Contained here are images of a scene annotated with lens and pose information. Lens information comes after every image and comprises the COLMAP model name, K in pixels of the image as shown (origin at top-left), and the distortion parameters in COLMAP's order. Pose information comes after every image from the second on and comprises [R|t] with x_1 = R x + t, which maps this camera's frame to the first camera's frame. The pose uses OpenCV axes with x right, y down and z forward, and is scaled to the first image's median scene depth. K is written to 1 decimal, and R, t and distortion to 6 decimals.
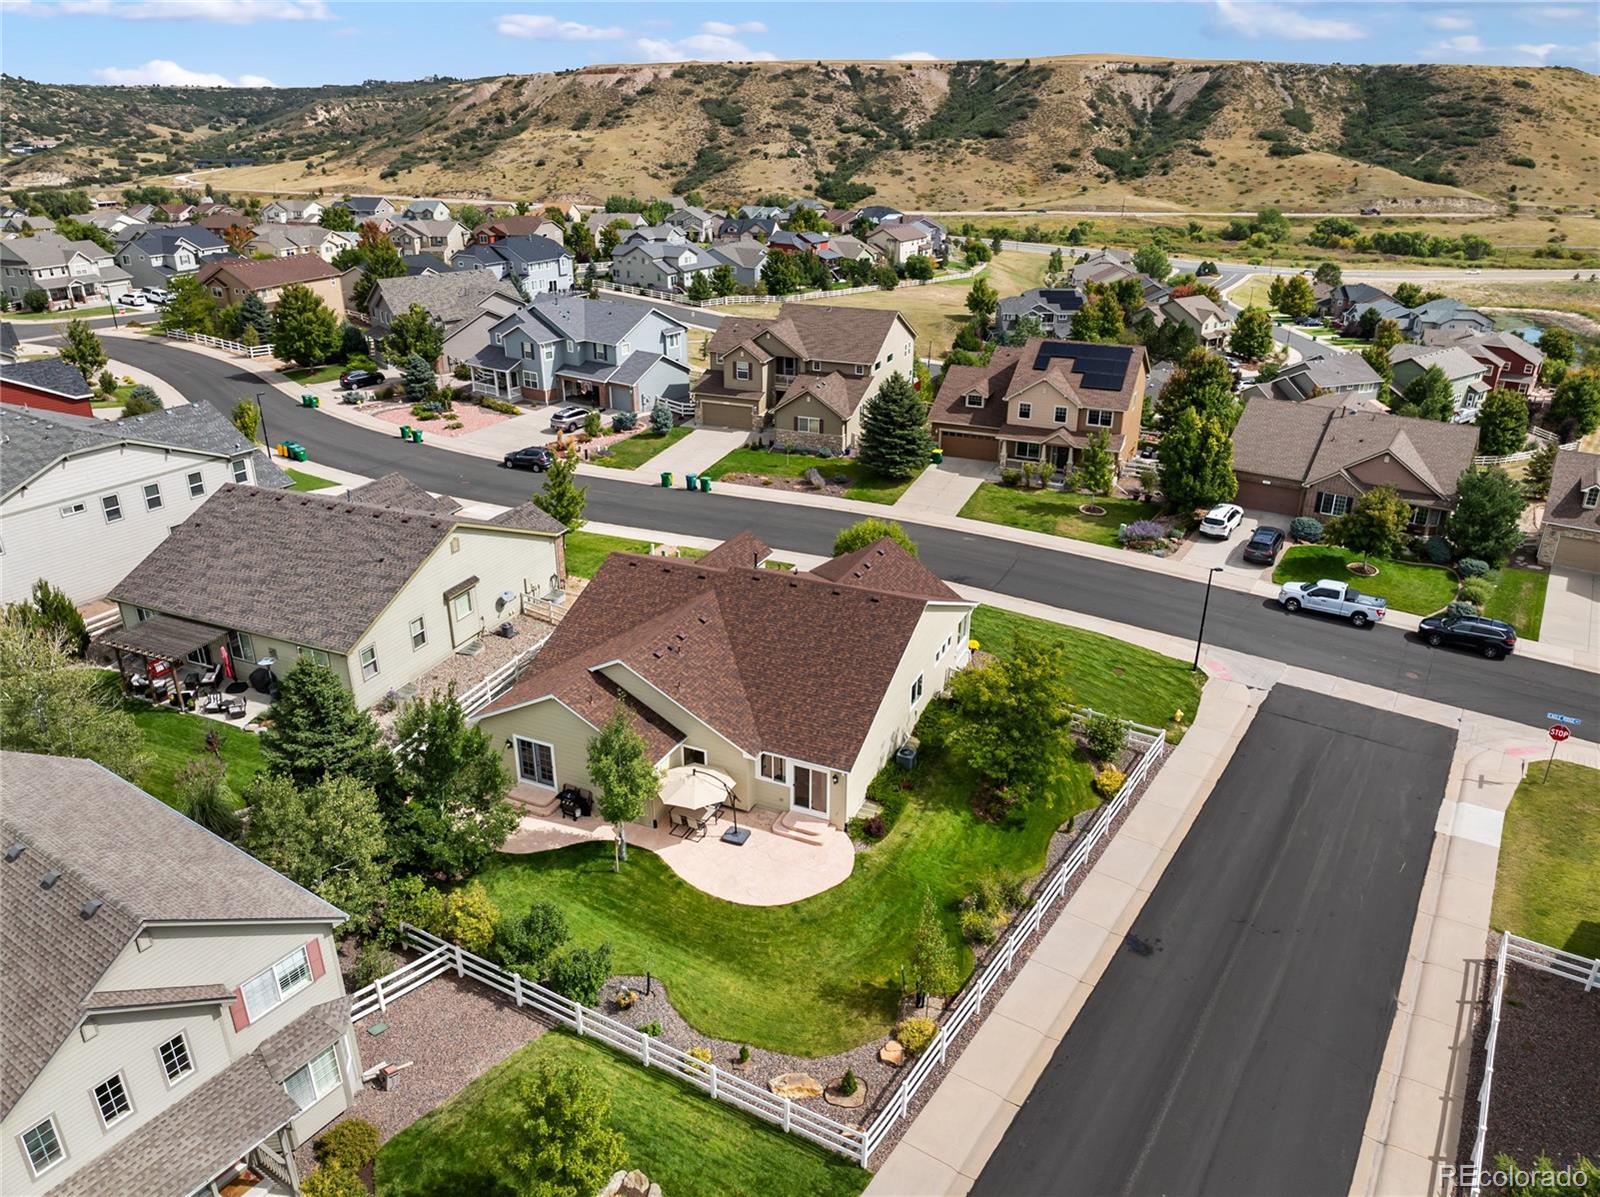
lens RADIAL K [[1115.2, 0, 804.8], [0, 1115.2, 602.4], [0, 0, 1]] dist [-0.062251, 0.030442]
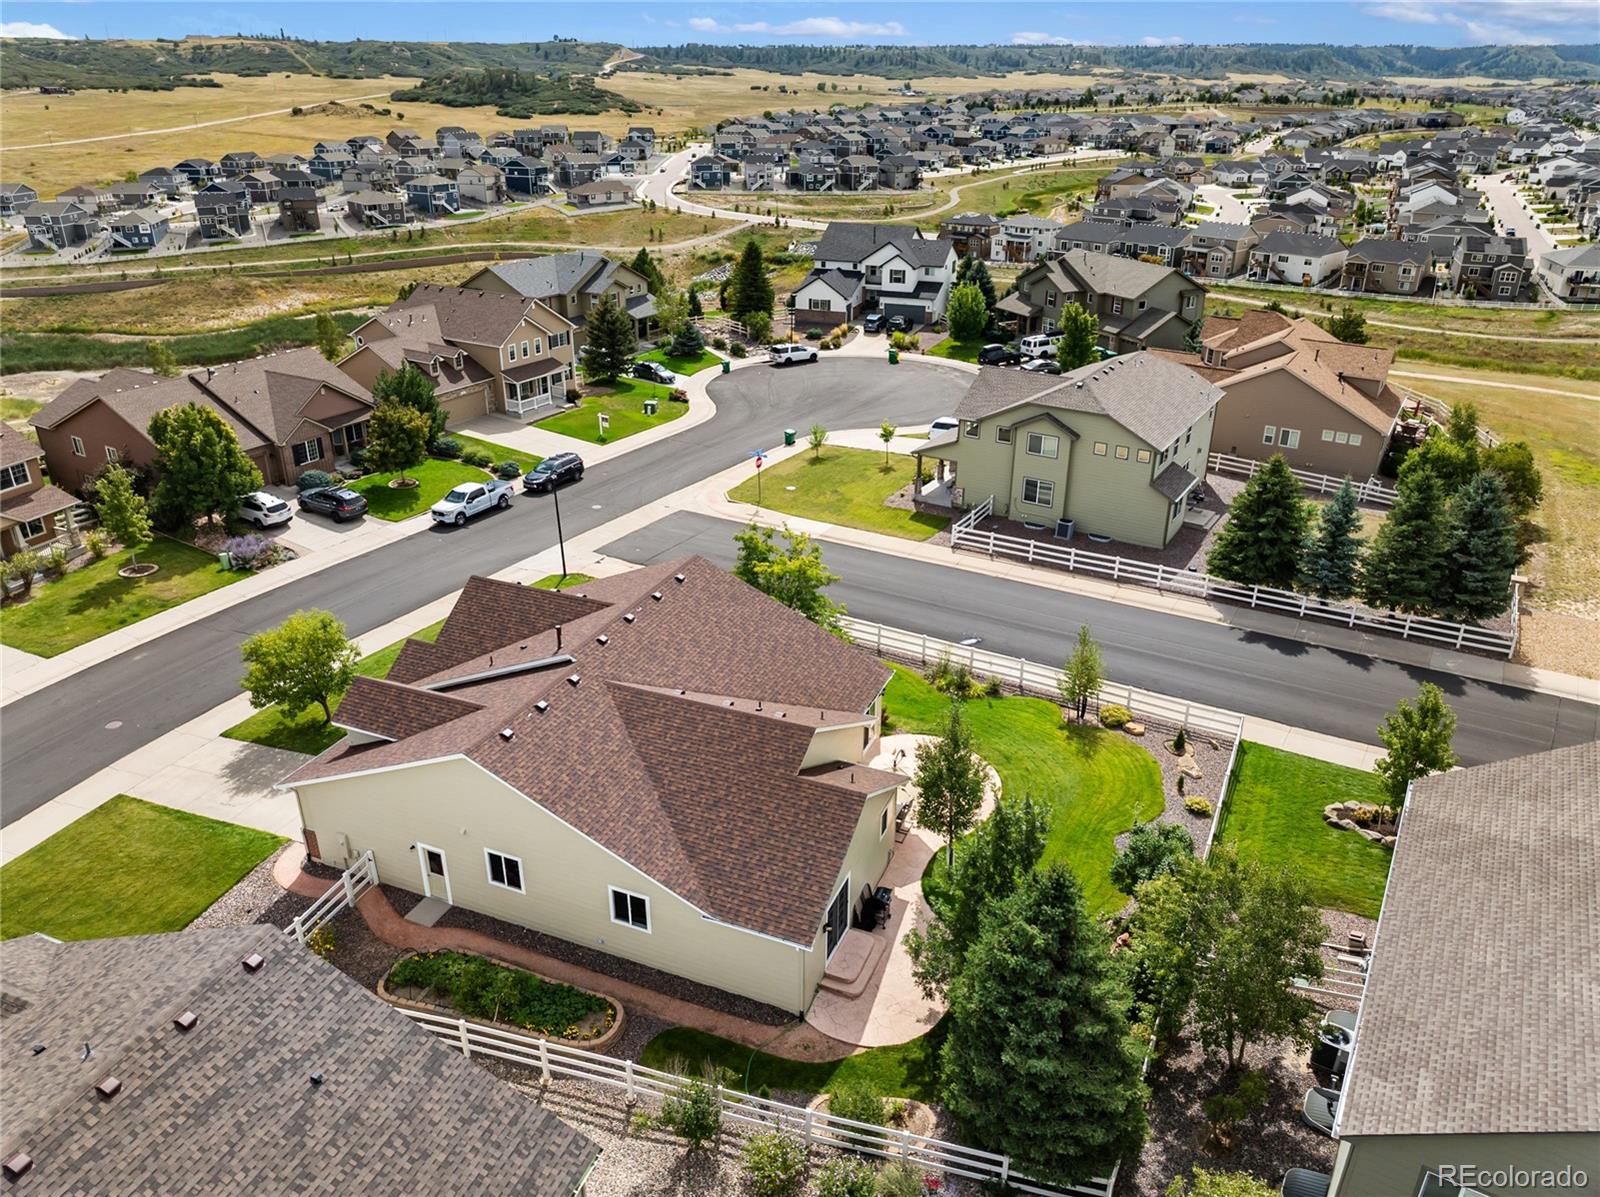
lens RADIAL K [[1120.3, 0, 798.6], [0, 1120.3, 596.6], [0, 0, 1]] dist [-0.058276, 0.027569]
pose [[-0.025195, -0.422819, 0.905864, -0.337842], [0.402793, 0.825048, 0.396301, -0.137433], [-0.914944, 0.374861, 0.149522, 0.344253]]
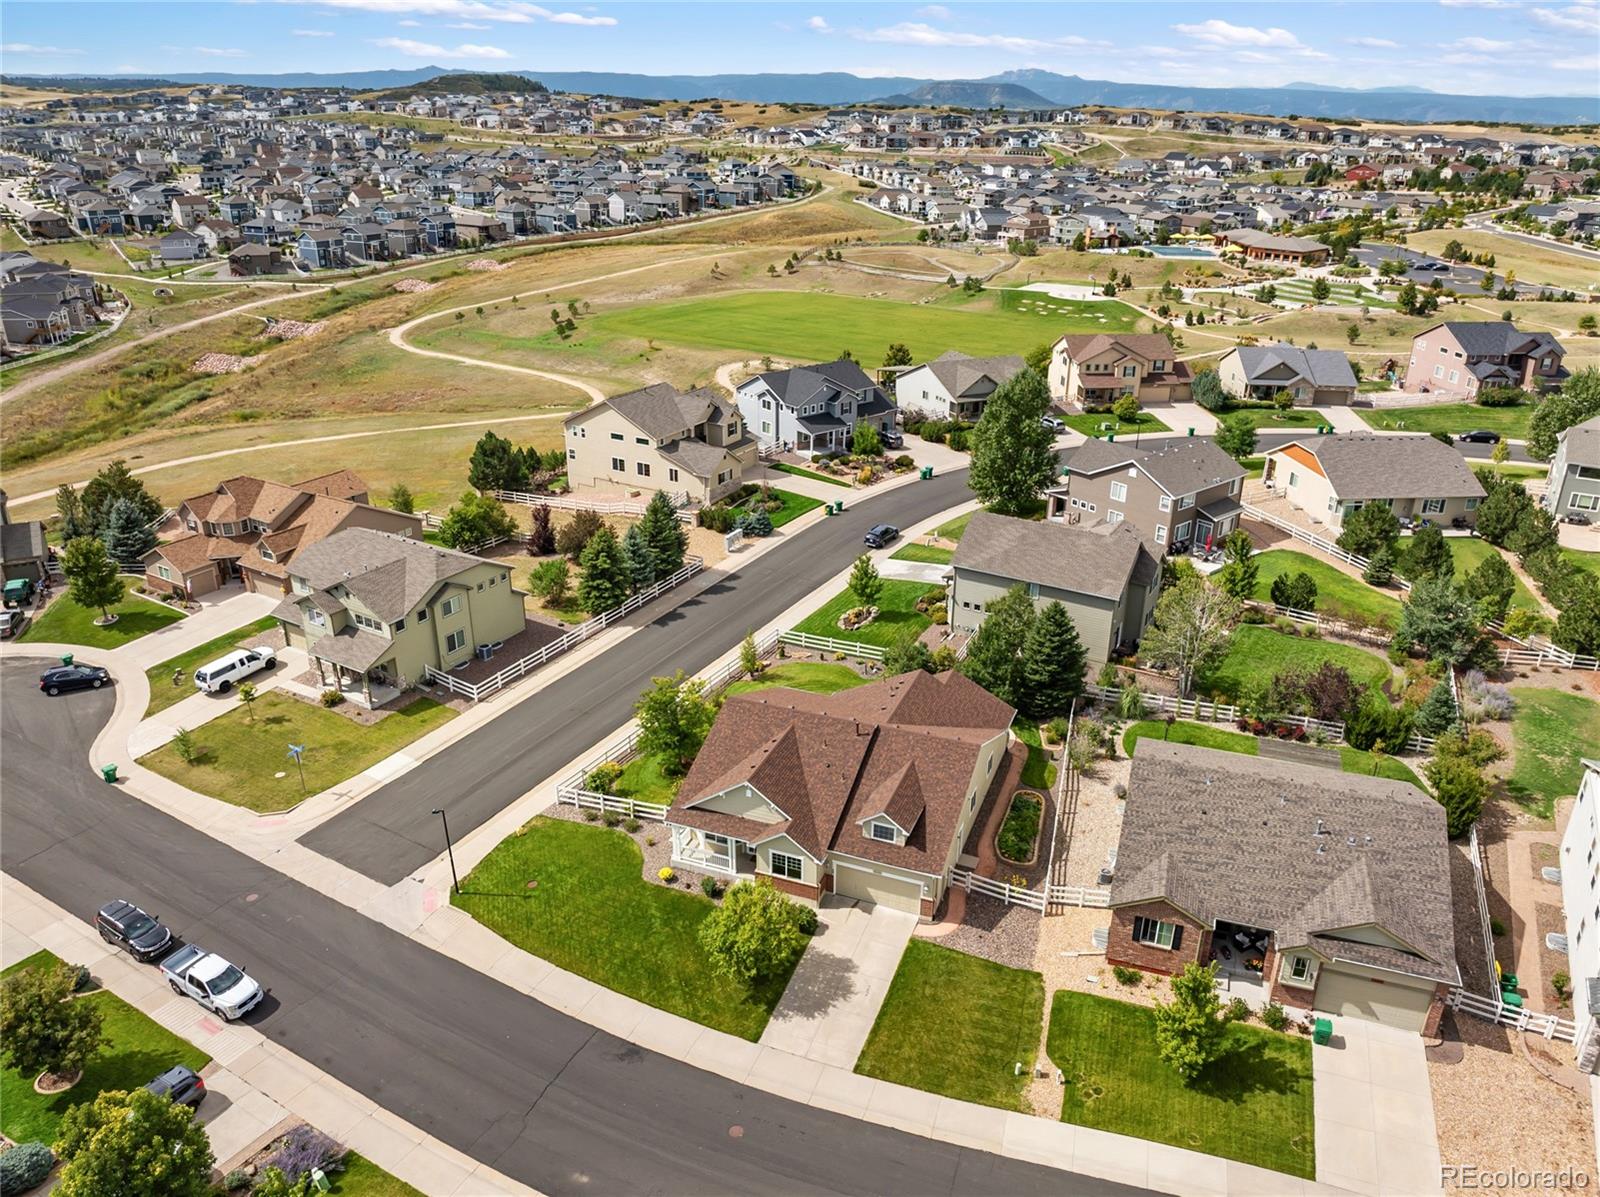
lens RADIAL K [[1104.8, 0, 808.0], [0, 1104.8, 598.9], [0, 0, 1]] dist [-0.025836, -0.000301]
pose [[-0.998535, 0.008941, -0.053373, 0.035001], [-0.033263, 0.676562, 0.735634, -0.495596], [0.042687, 0.736332, -0.675273, 0.815356]]
